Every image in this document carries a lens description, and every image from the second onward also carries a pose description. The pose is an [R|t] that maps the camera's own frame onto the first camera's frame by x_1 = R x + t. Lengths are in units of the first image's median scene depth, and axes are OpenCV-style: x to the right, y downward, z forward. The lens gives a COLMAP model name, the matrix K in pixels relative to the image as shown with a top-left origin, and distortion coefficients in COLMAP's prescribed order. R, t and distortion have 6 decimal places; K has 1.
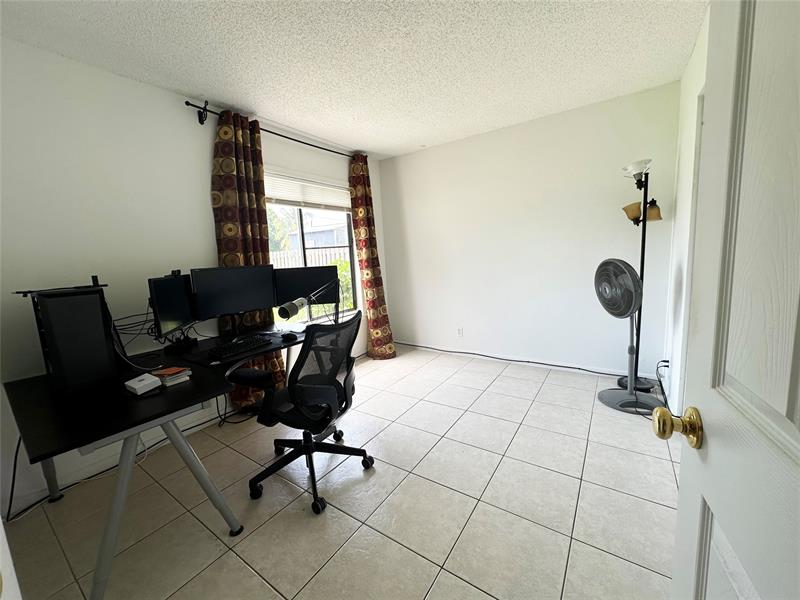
lens RADIAL K [[317.9, 0, 400.0], [0, 317.9, 300.0], [0, 0, 1]] dist [-0.000394, -0.000133]
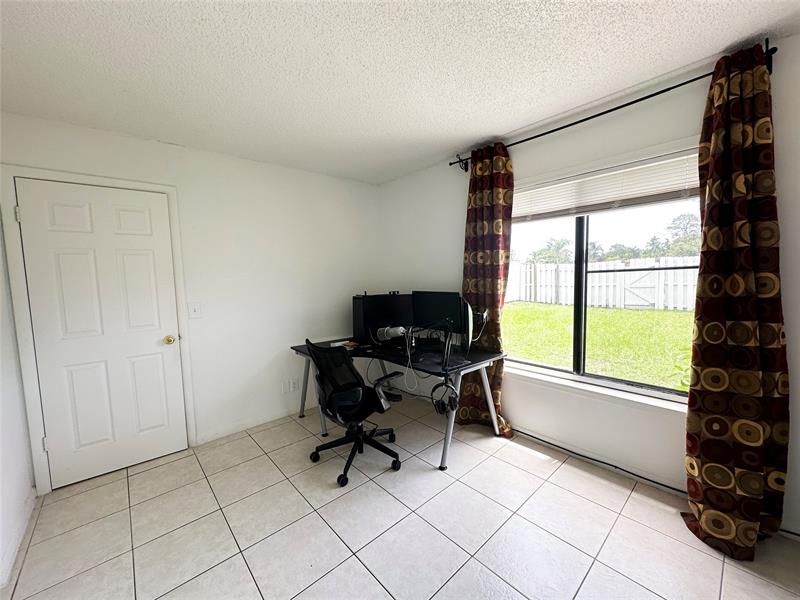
lens RADIAL K [[317.9, 0, 400.0], [0, 317.9, 300.0], [0, 0, 1]] dist [-0.000394, -0.000133]
pose [[-0.239729, 0.141189, -0.960519, 0.548687], [-0.092675, 0.981523, 0.167406, -0.209236], [0.966407, 0.129148, -0.222214, 0.896171]]
